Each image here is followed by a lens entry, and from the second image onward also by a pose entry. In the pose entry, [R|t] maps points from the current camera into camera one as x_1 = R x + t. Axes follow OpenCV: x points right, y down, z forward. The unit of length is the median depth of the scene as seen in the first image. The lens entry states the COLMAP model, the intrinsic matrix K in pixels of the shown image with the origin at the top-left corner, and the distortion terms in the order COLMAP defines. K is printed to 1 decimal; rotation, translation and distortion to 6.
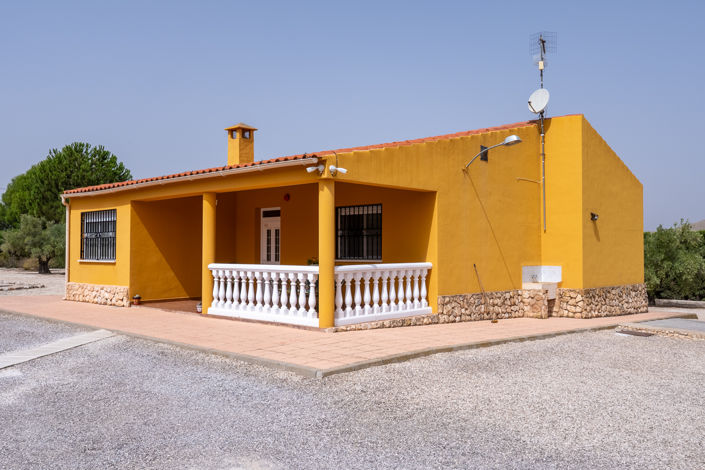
lens RADIAL K [[619.6, 0, 352.3], [0, 619.6, 234.6], [0, 0, 1]] dist [-0.008990, -0.001494]
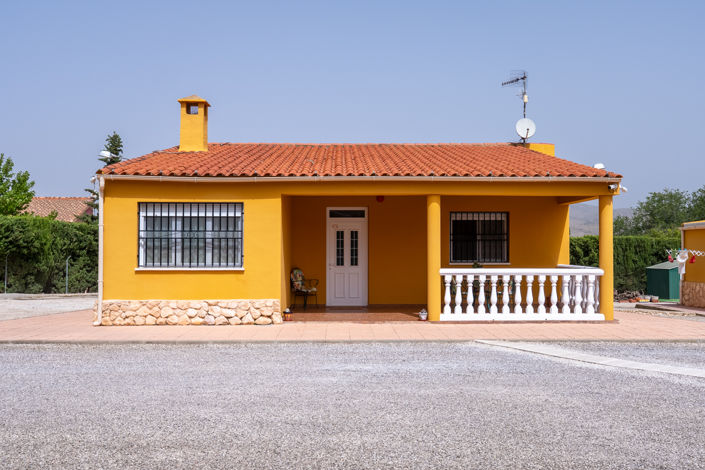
lens RADIAL K [[717.3, 0, 352.7], [0, 717.3, 237.0], [0, 0, 1]] dist [-0.003693, 0.000000]
pose [[0.708561, 0.012770, 0.705534, -0.991593], [-0.019006, 0.999819, 0.000991, -0.000772], [-0.705394, -0.014111, 0.708675, 0.269443]]
